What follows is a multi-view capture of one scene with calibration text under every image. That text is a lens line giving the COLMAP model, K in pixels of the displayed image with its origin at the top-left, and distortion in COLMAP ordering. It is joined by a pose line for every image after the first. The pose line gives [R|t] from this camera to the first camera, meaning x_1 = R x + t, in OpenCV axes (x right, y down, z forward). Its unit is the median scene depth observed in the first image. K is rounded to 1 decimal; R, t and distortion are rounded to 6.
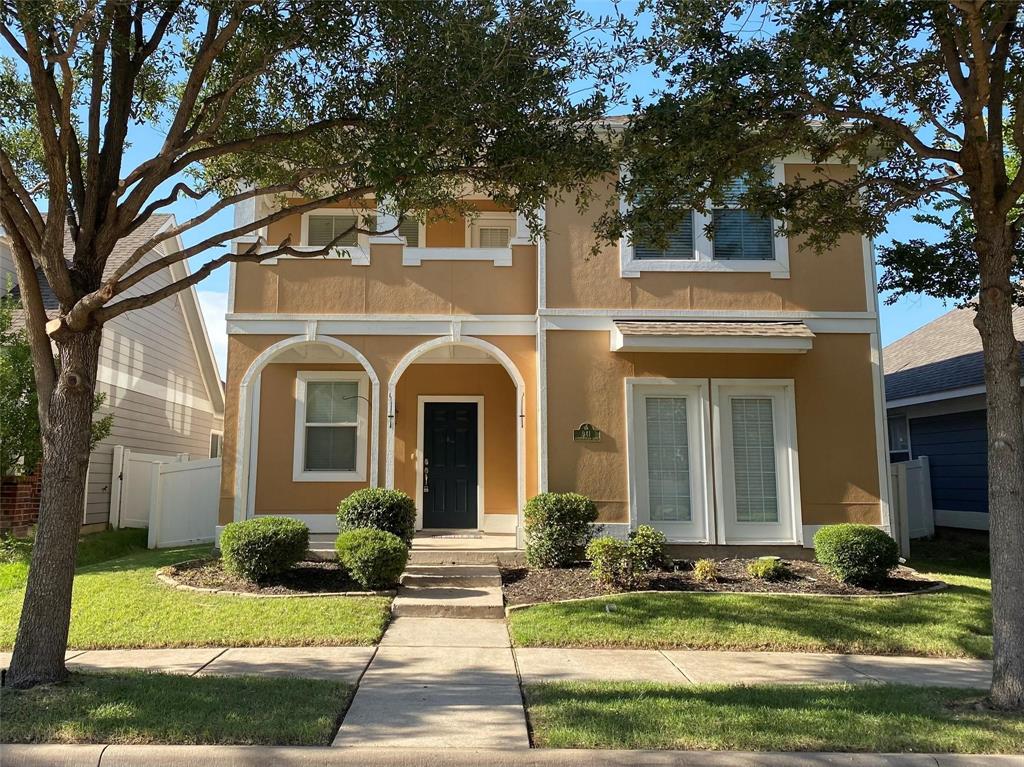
lens RADIAL K [[789.4, 0, 512.0], [0, 789.4, 383.5], [0, 0, 1]] dist [0.004805, 0.001979]
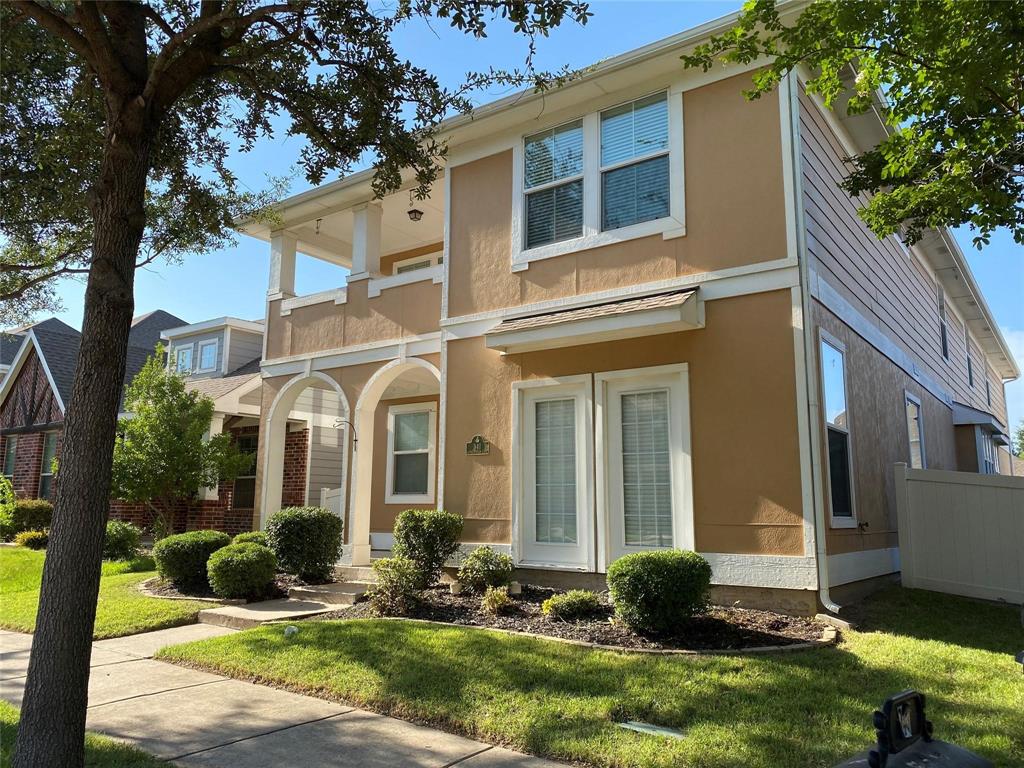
lens RADIAL K [[789.4, 0, 512.0], [0, 789.4, 384.0], [0, 0, 1]] dist [0.004805, 0.001979]
pose [[0.794196, -0.097372, -0.599809, 0.677566], [0.067801, 0.995114, -0.071771, 0.058830], [0.603867, 0.016333, 0.796918, 0.278013]]
